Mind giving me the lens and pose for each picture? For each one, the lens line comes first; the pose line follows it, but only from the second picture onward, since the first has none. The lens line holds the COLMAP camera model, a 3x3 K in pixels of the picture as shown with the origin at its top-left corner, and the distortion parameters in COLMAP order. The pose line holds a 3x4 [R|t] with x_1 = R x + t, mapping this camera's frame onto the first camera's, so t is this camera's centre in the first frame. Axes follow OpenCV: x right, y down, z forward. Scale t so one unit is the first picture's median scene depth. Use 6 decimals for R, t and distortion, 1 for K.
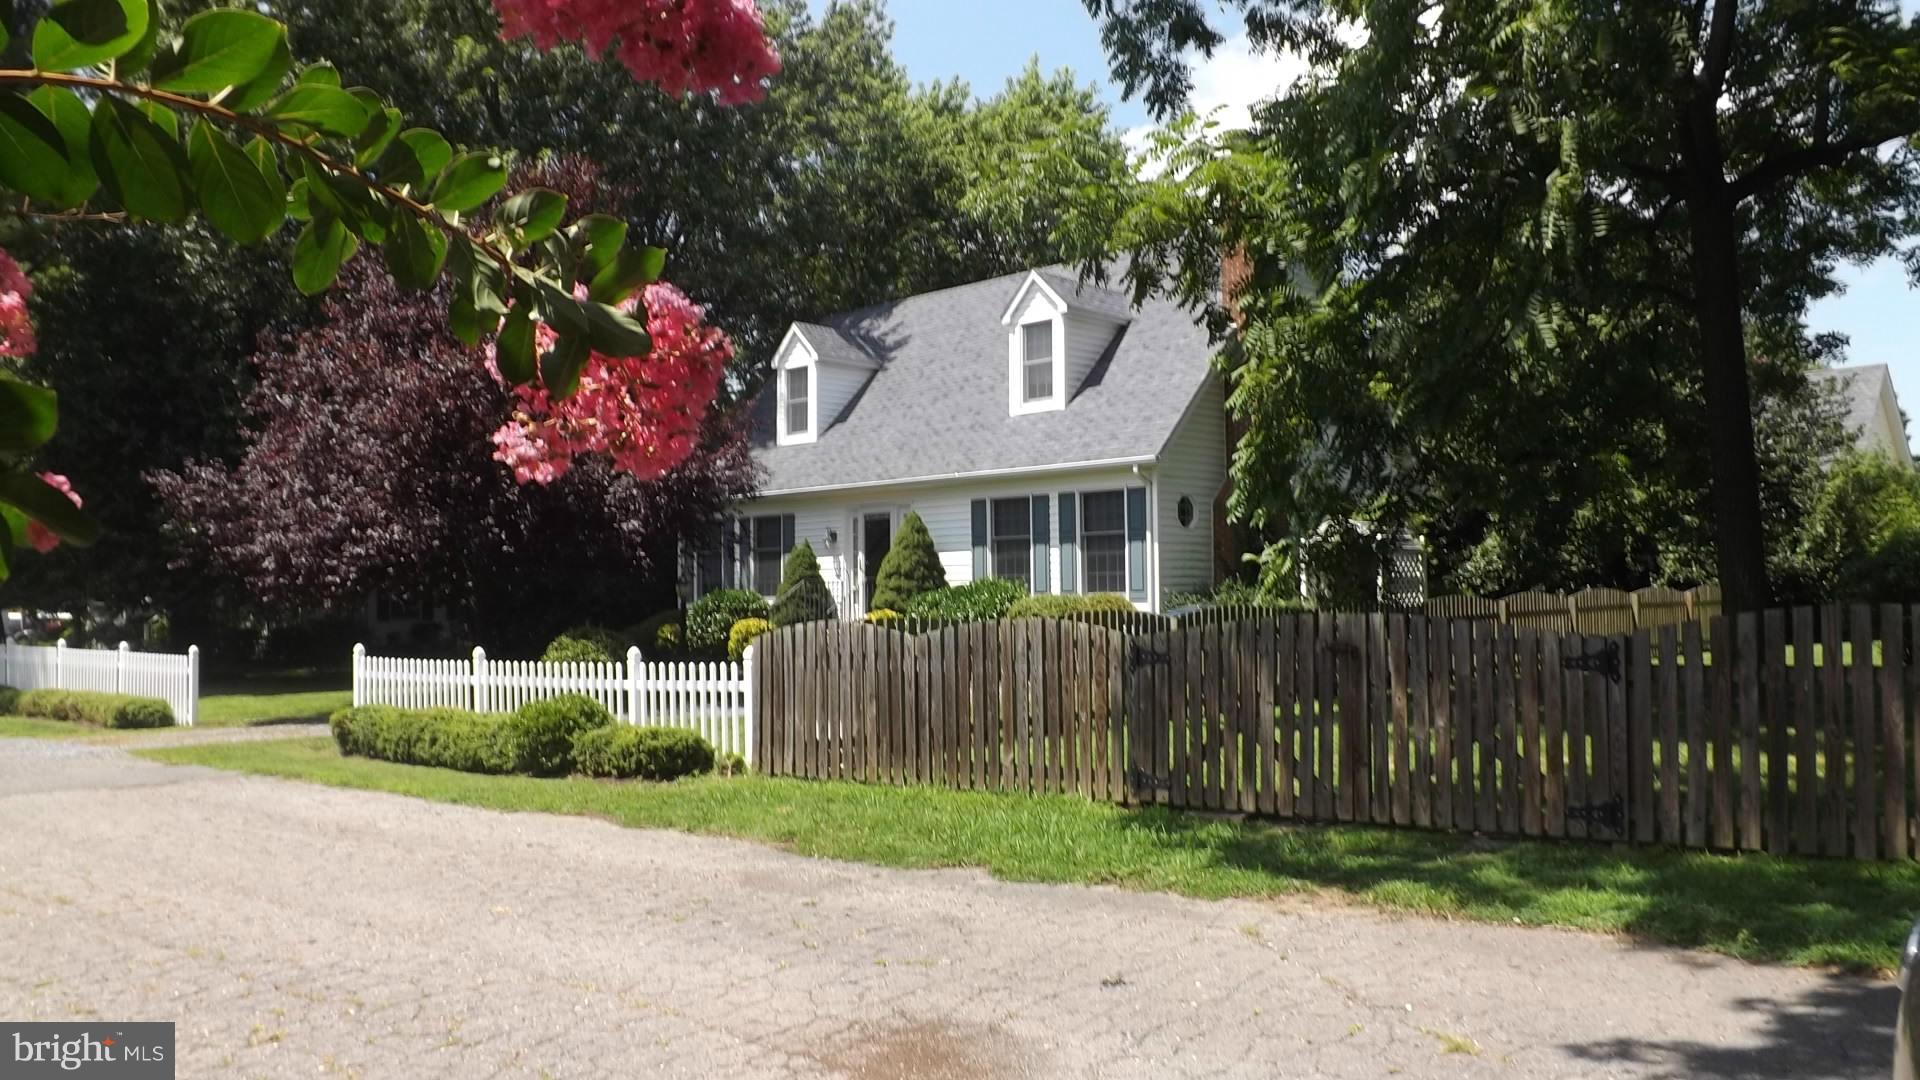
lens RADIAL K [[1378.9, 0, 947.2], [0, 1378.9, 533.8], [0, 0, 1]] dist [-0.043537, 0.004708]
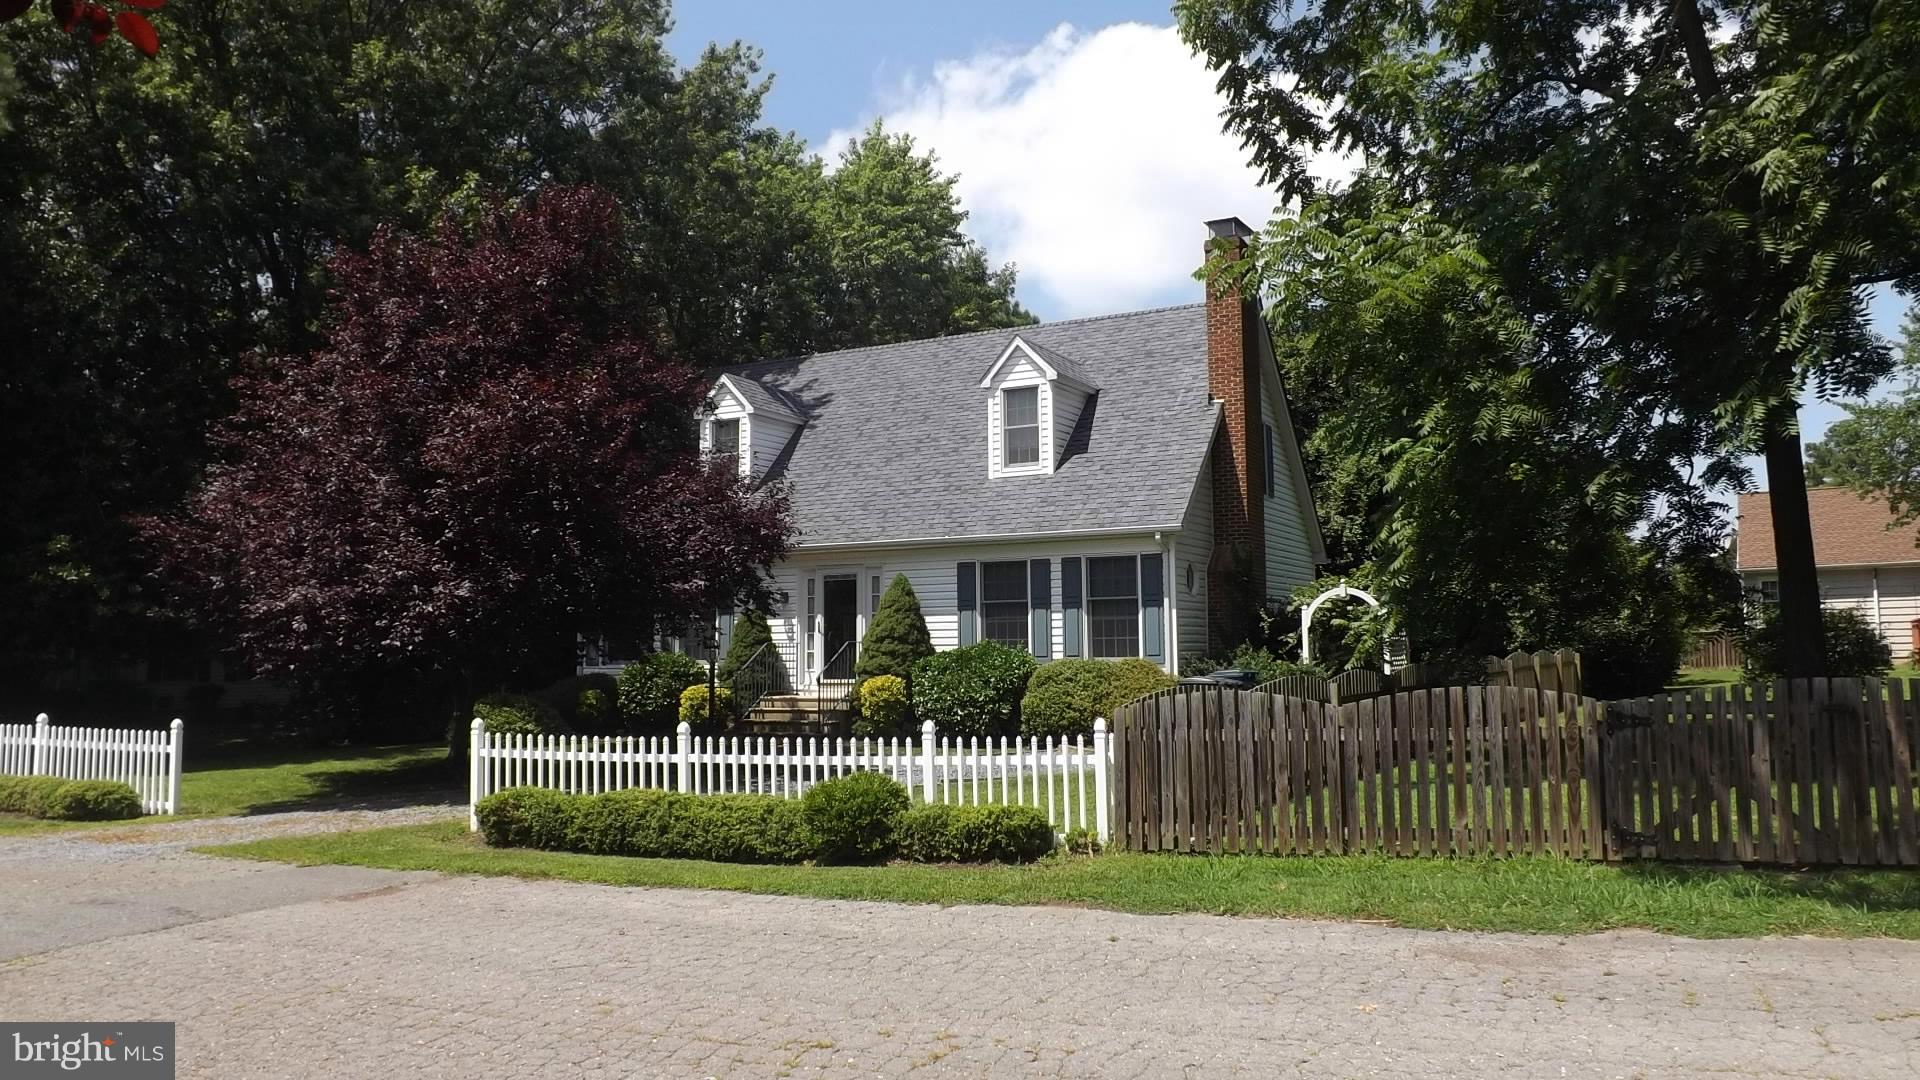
lens RADIAL K [[1371.7, 0, 985.8], [0, 1371.7, 533.6], [0, 0, 1]] dist [-0.081421, 0.032892]
pose [[0.960278, 0.024450, 0.277971, -0.266243], [-0.012211, 0.998882, -0.045678, -0.000923], [-0.278776, 0.040470, 0.959503, 0.056291]]
